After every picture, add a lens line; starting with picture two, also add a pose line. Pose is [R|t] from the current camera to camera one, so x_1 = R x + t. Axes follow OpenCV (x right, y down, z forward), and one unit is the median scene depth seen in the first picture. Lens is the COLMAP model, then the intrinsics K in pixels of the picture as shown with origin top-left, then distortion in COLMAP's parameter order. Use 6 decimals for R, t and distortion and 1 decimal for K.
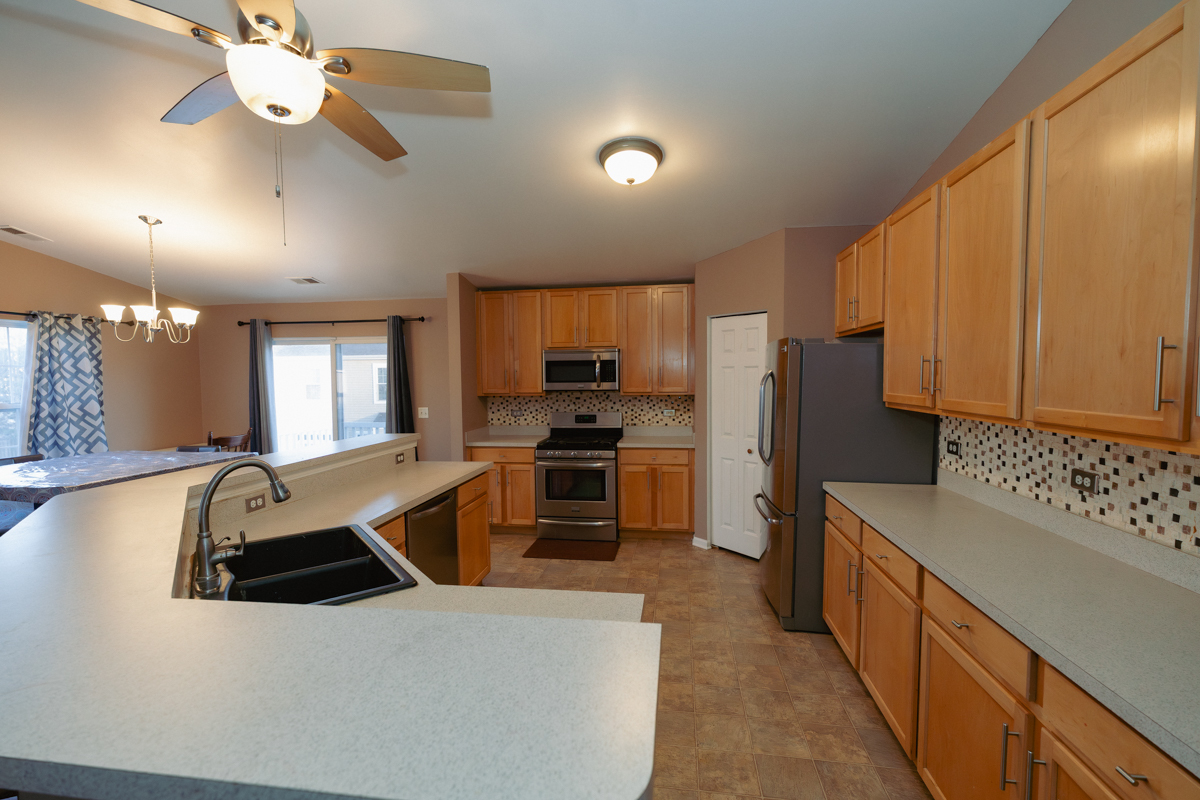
lens RADIAL K [[527.7, 0, 598.5], [0, 527.7, 401.0], [0, 0, 1]] dist [0.001482, 0.000143]
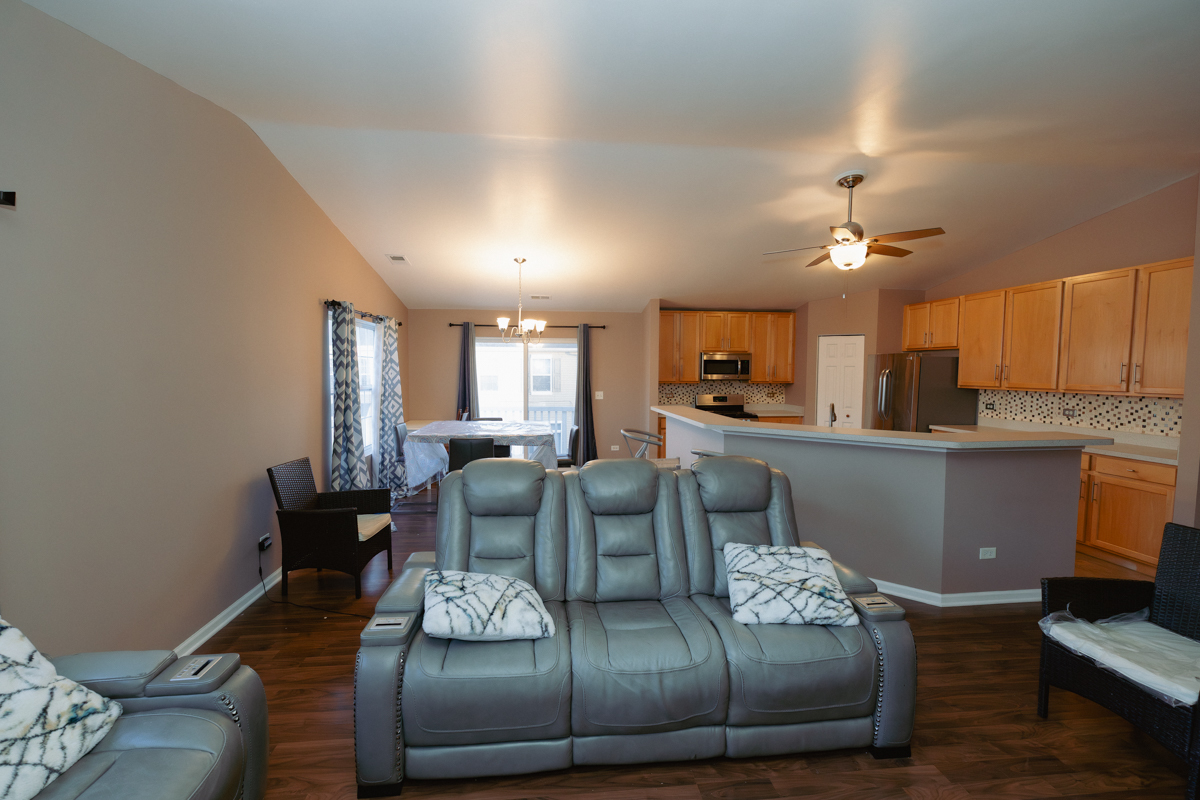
lens RADIAL K [[527.7, 0, 598.2], [0, 527.7, 400.4], [0, 0, 1]] dist [0.001482, 0.000143]
pose [[0.967126, -0.001038, 0.254297, -1.358518], [-0.001591, 0.999947, 0.010131, 0.042683], [-0.254294, -0.010203, 0.967073, -0.644876]]
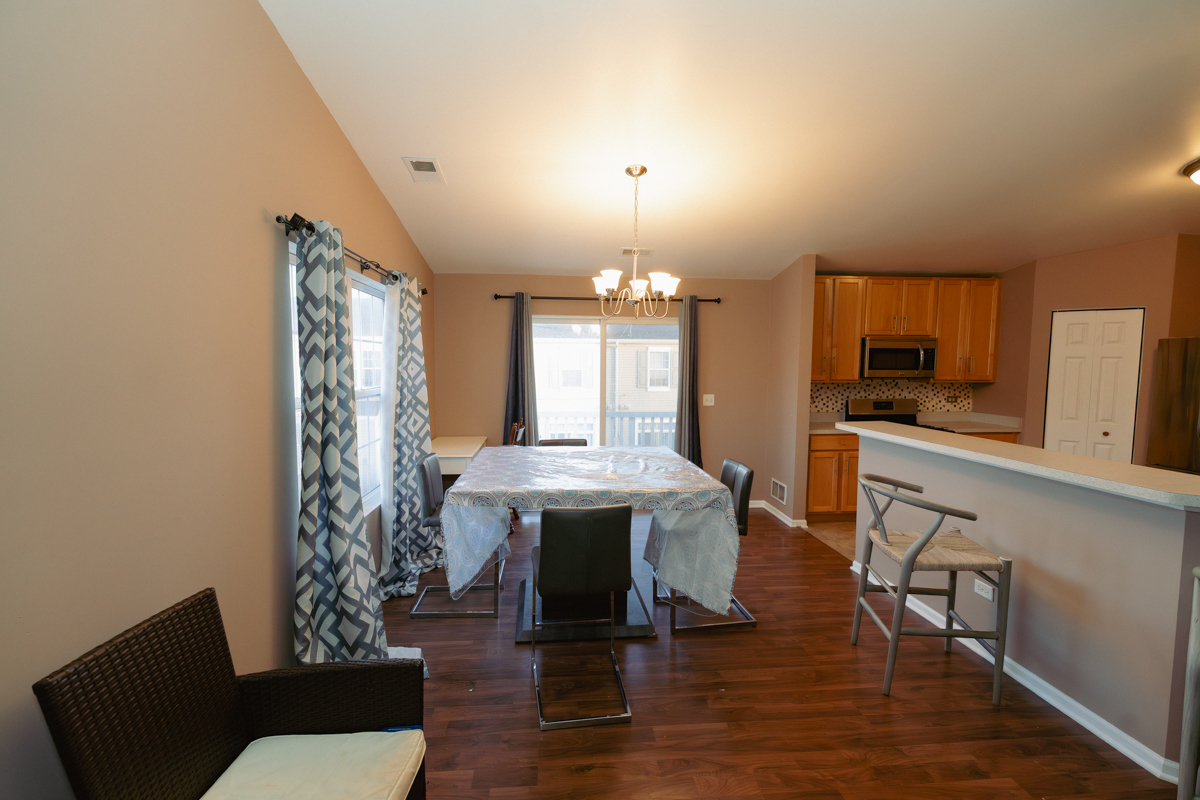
lens RADIAL K [[527.7, 0, 600.8], [0, 527.7, 401.6], [0, 0, 1]] dist [0.001482, 0.000143]
pose [[0.971124, -0.003492, 0.238552, -1.483117], [-0.002288, 0.999711, 0.023948, 0.005401], [-0.238566, -0.023802, 0.970835, 0.253237]]
